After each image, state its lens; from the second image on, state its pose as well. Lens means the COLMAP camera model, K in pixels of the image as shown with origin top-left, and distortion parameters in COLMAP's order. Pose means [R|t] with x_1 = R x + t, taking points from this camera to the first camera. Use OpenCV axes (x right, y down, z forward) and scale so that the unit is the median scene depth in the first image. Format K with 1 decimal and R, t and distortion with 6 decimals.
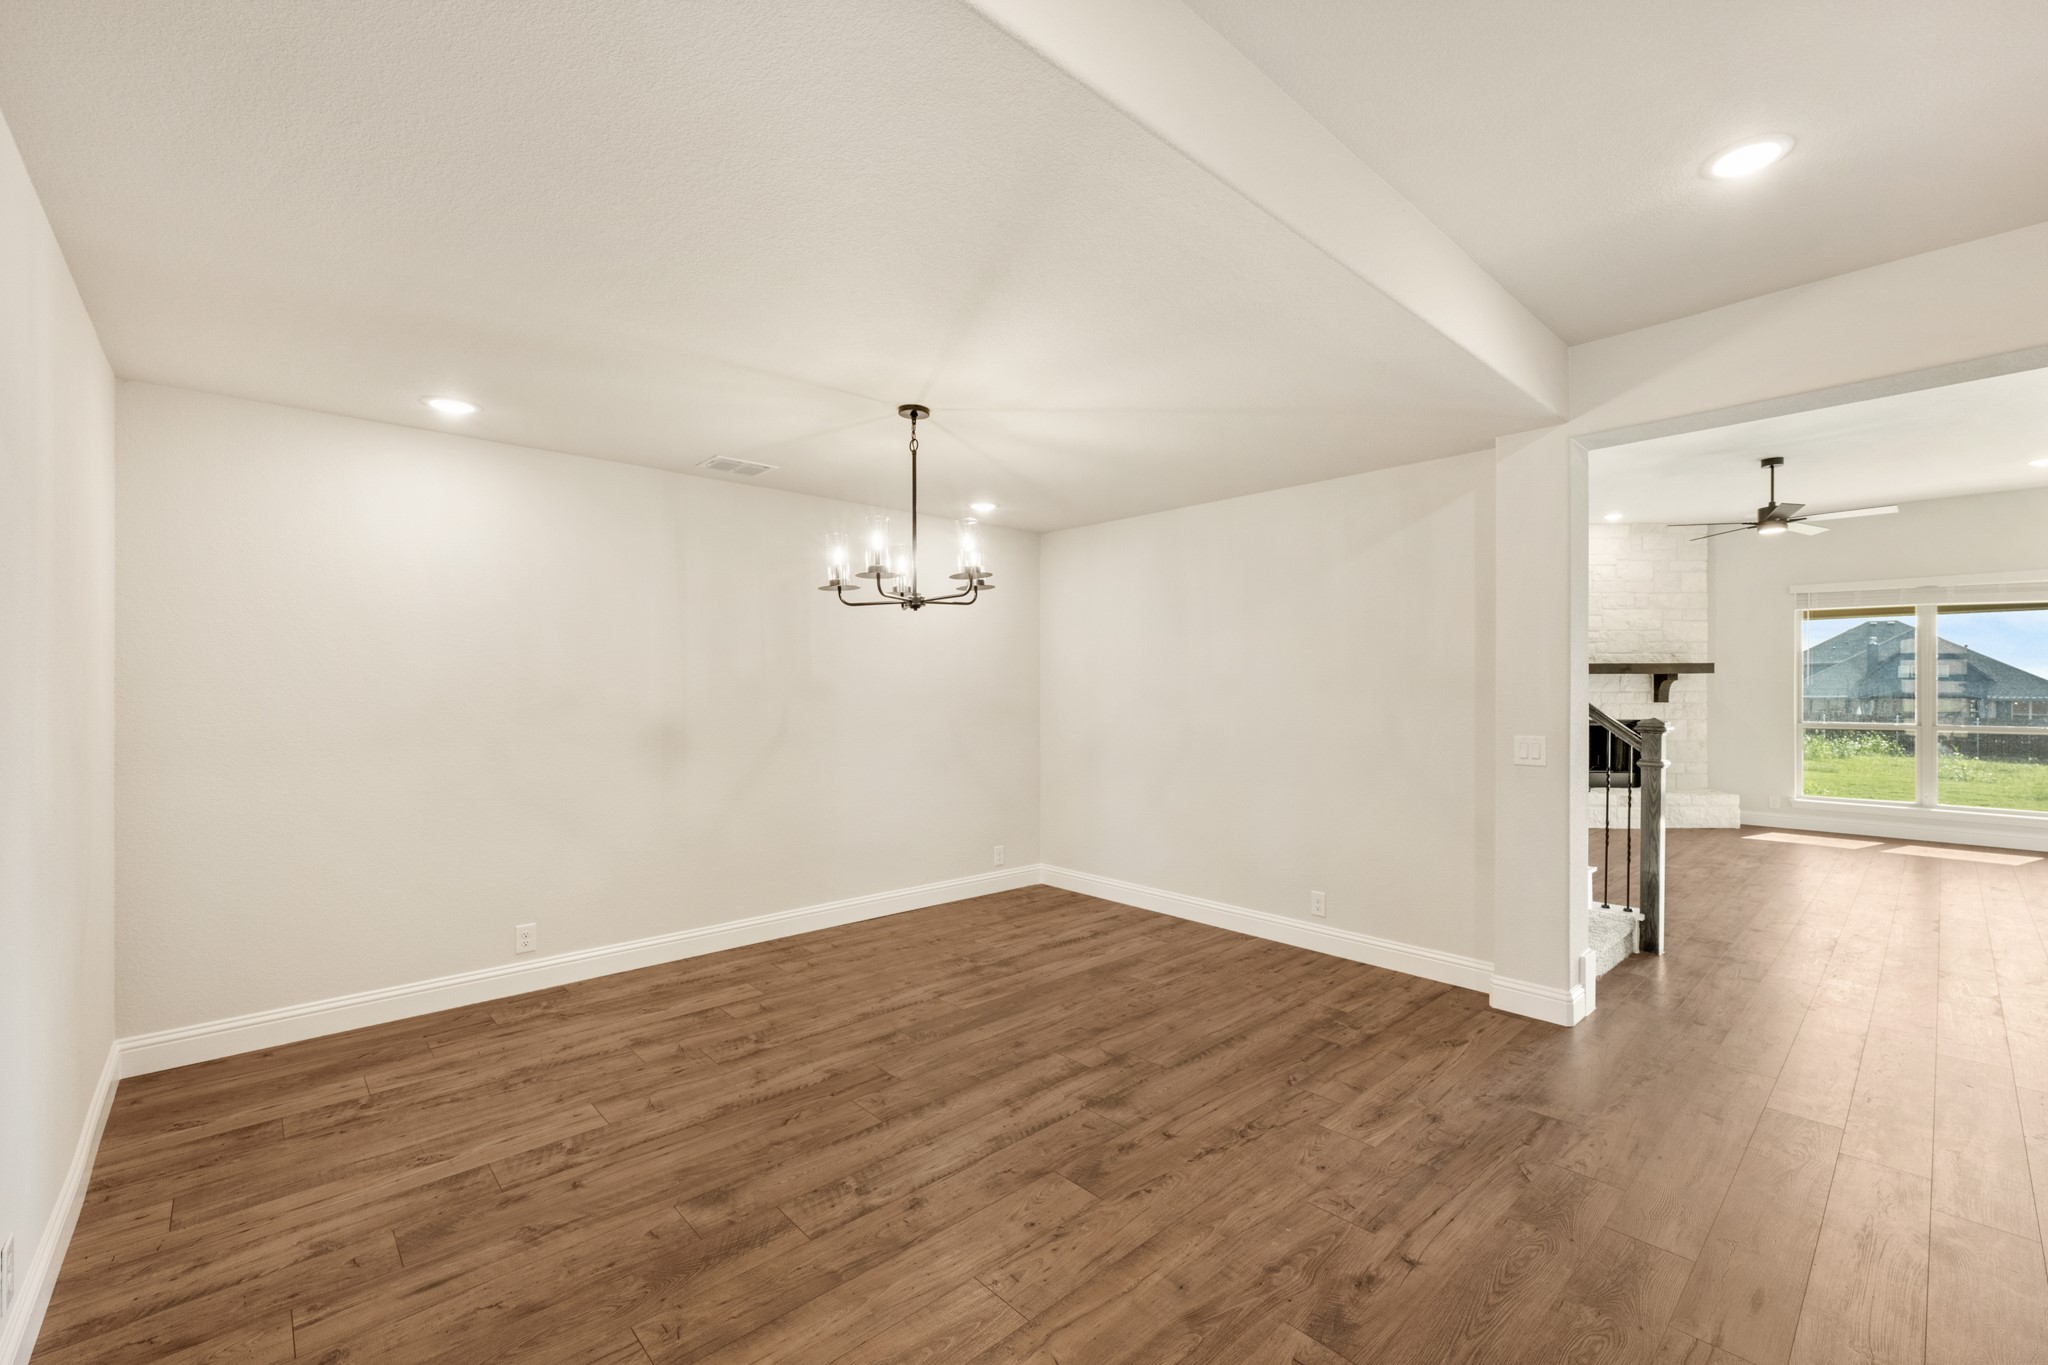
lens RADIAL K [[844.4, 0, 1024.0], [0, 844.4, 682.5], [0, 0, 1]] dist [-0.001299, -0.000237]
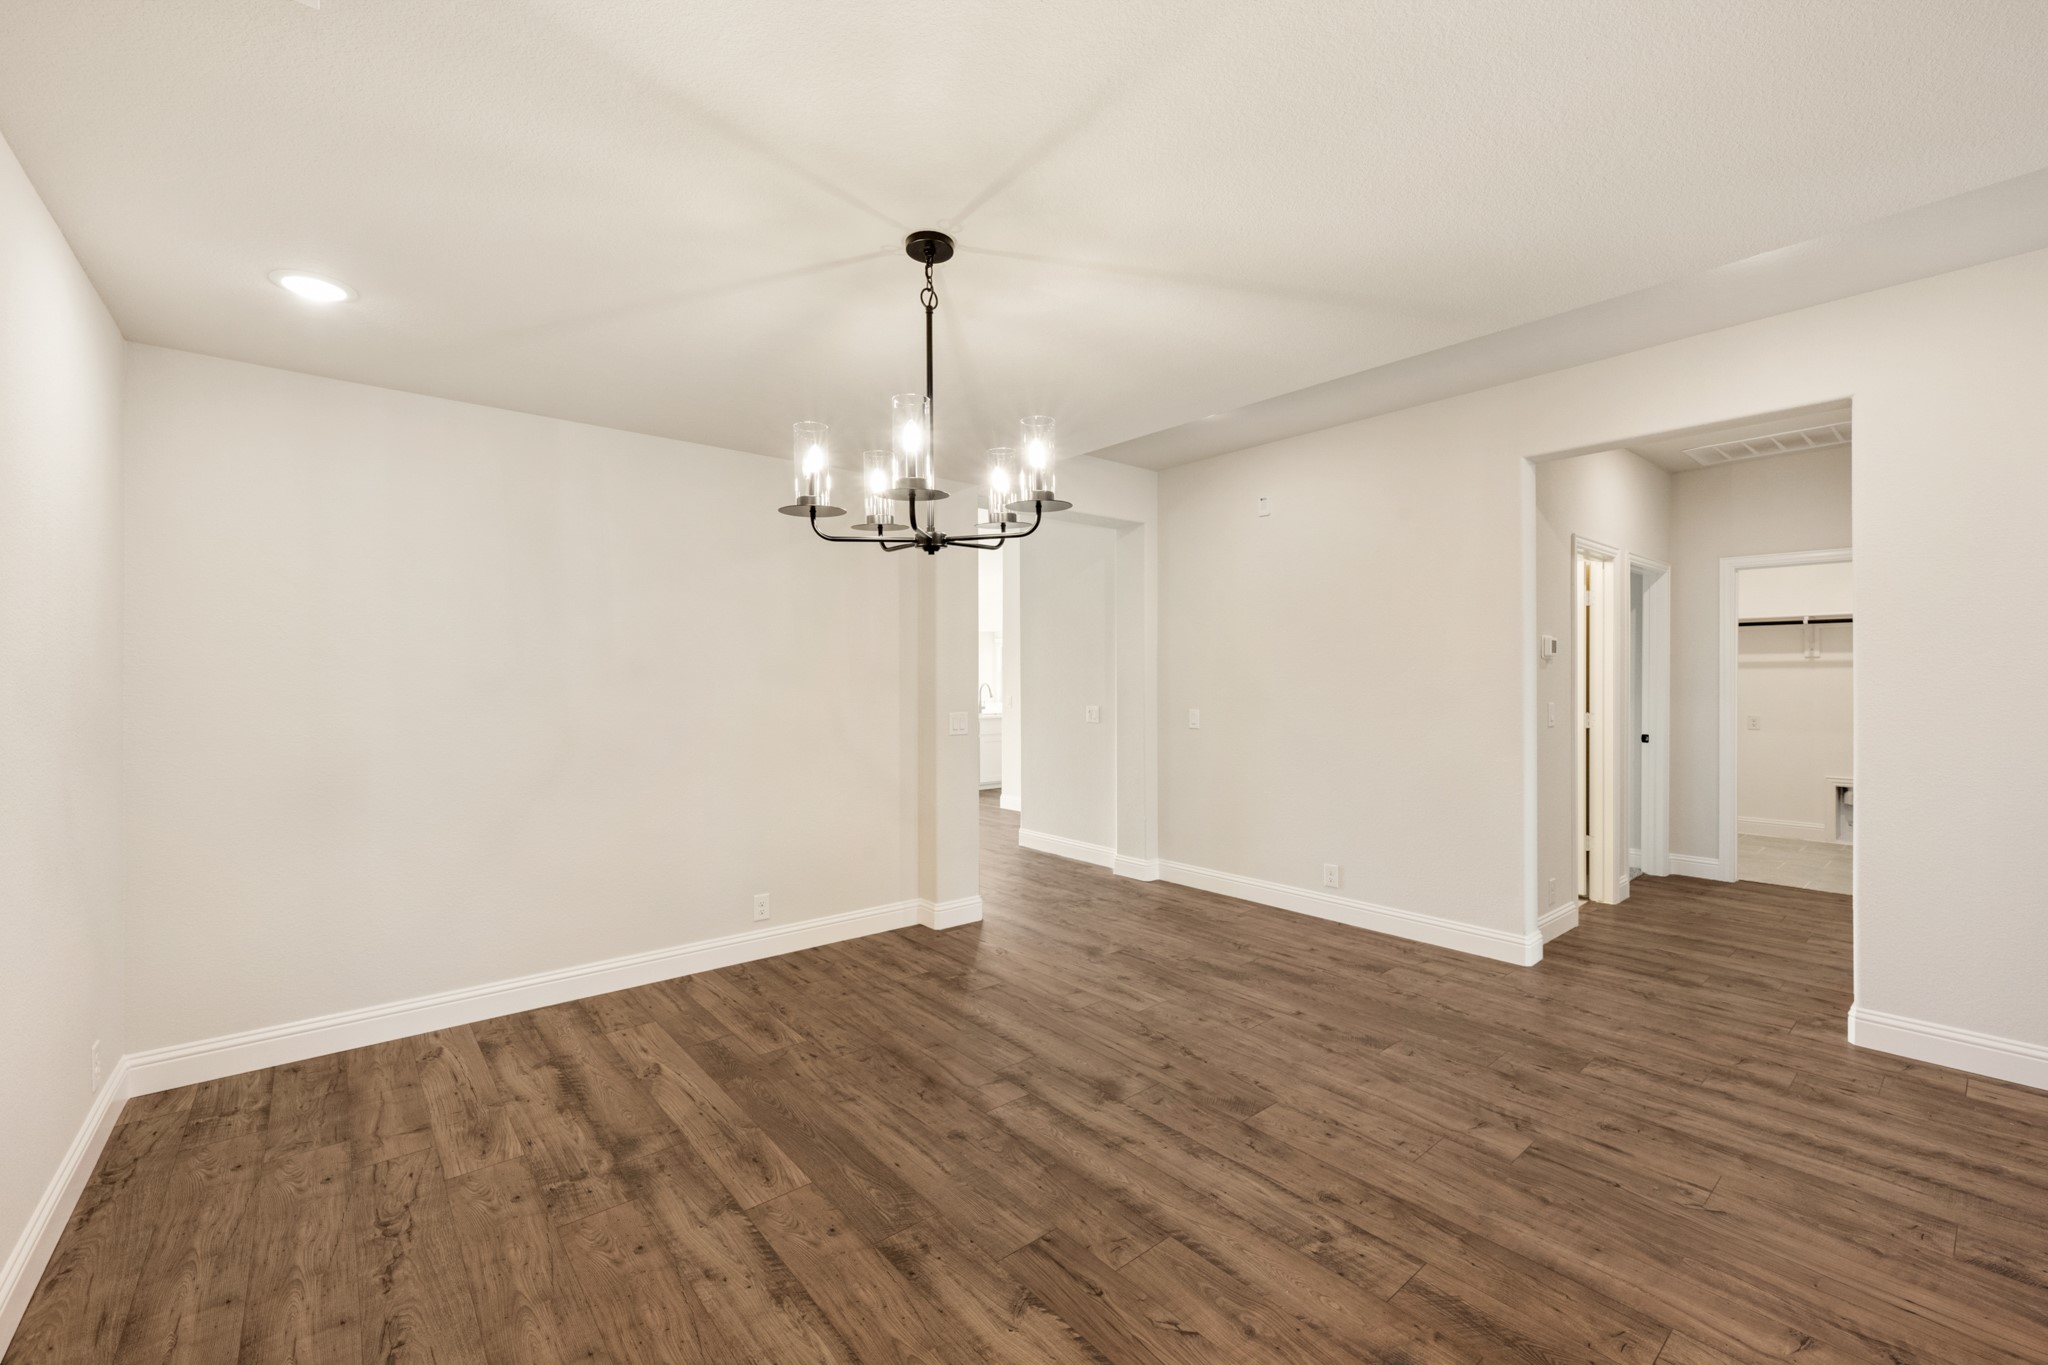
lens RADIAL K [[844.4, 0, 1024.0], [0, 844.4, 682.5], [0, 0, 1]] dist [-0.001299, -0.000237]
pose [[0.046664, -0.006315, 0.998891, -0.777670], [-0.005725, 0.999962, 0.006590, 0.005633], [-0.998894, -0.006026, 0.046626, 0.905422]]
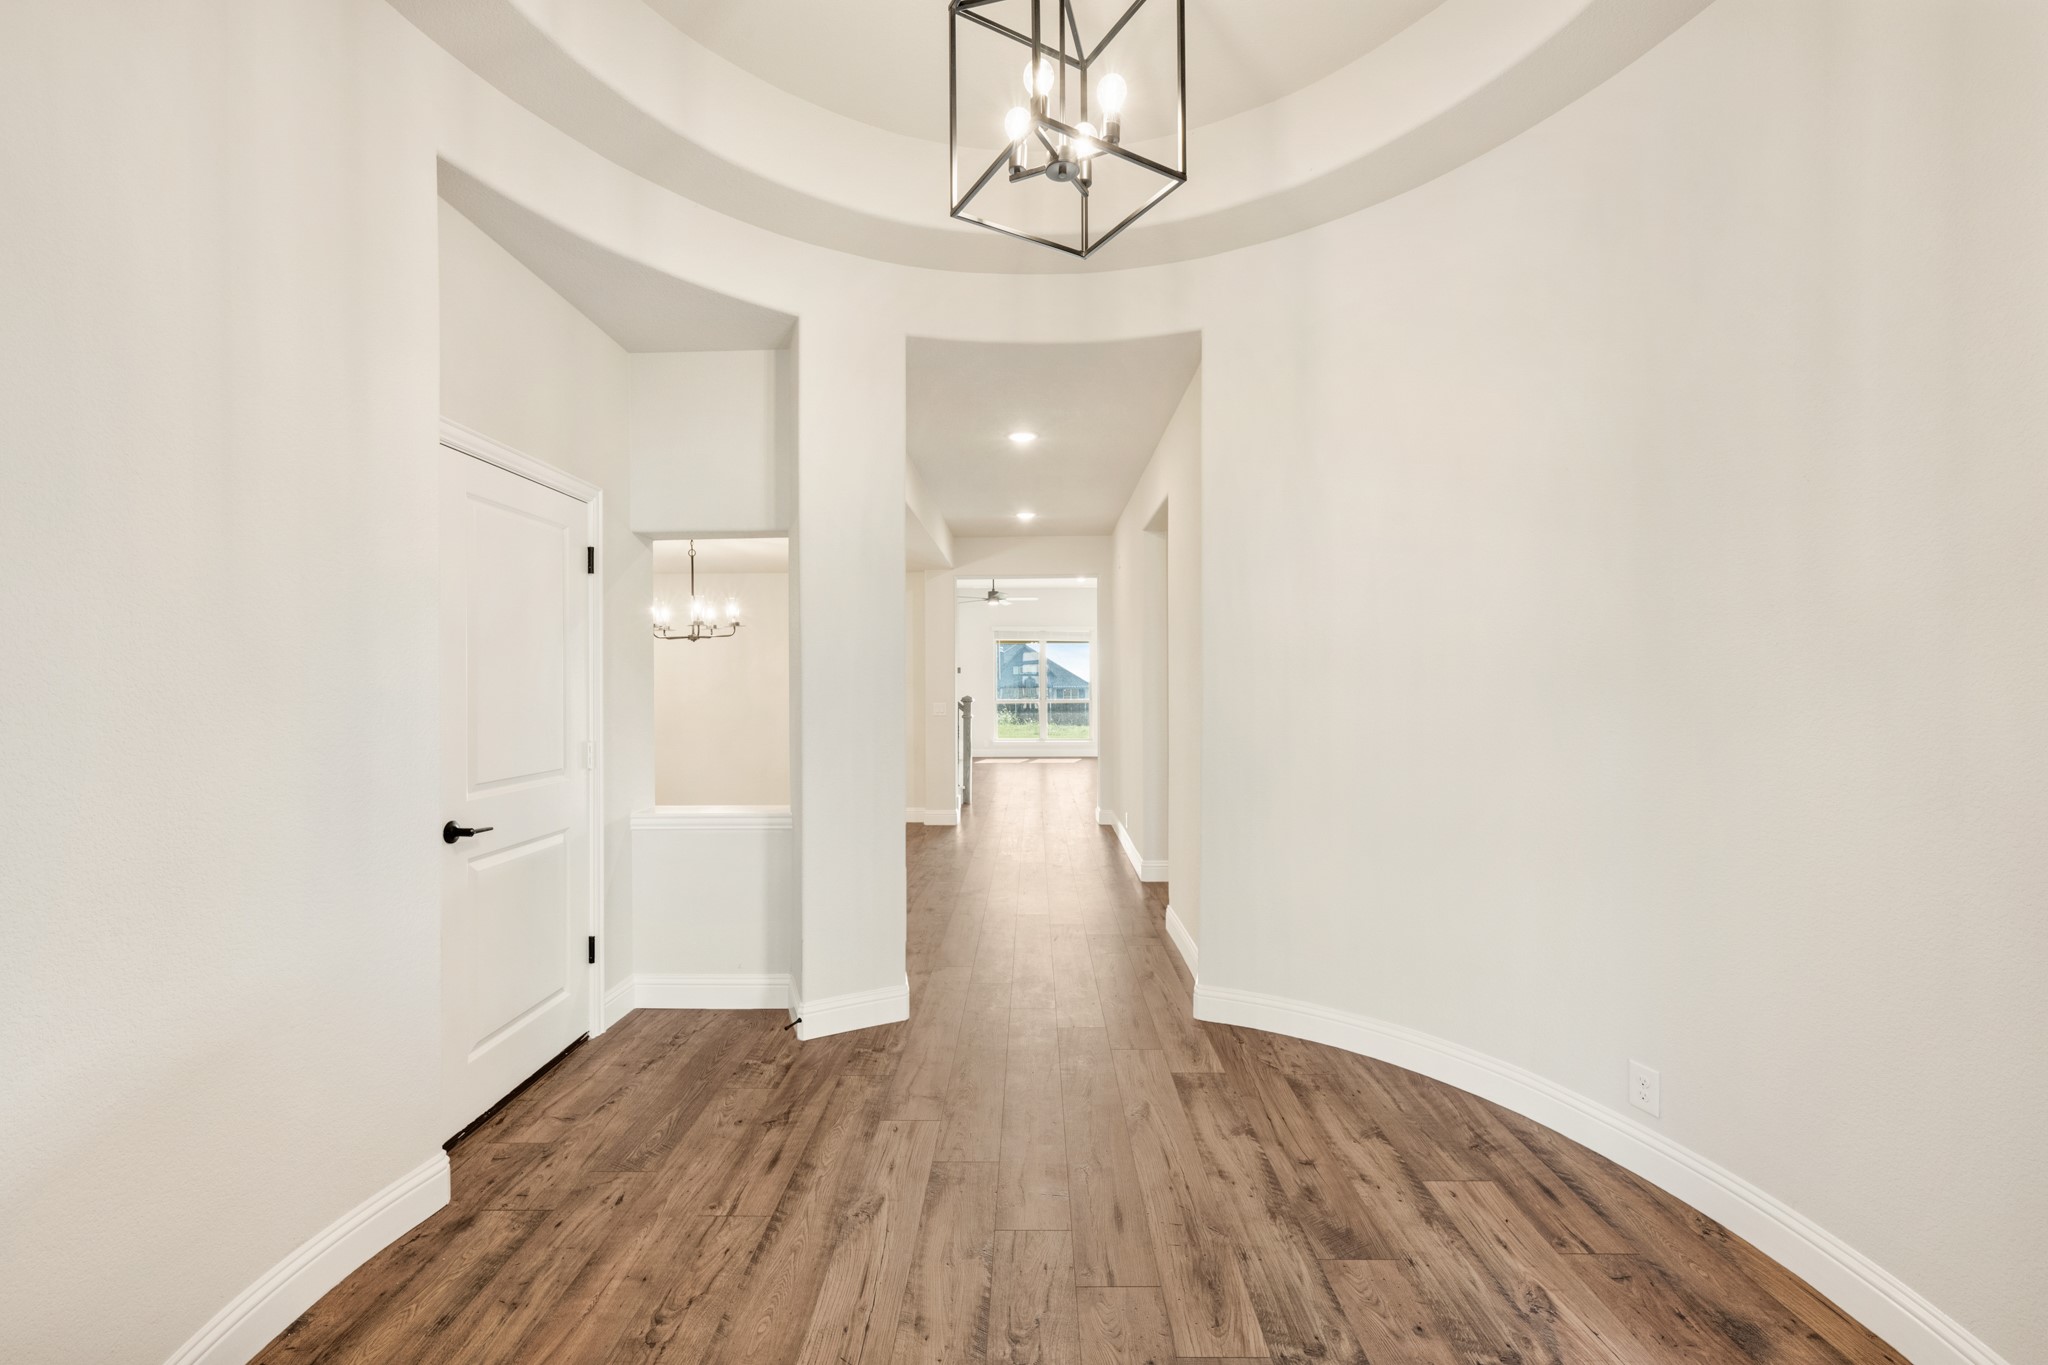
lens RADIAL K [[830.0, 0, 1024.0], [0, 830.0, 682.5], [0, 0, 1]] dist [-0.000403, -0.000066]
pose [[0.681665, -0.011427, 0.731575, -0.220480], [0.010996, 0.999925, 0.005373, 0.000277], [-0.731582, 0.004382, 0.681740, -0.172860]]
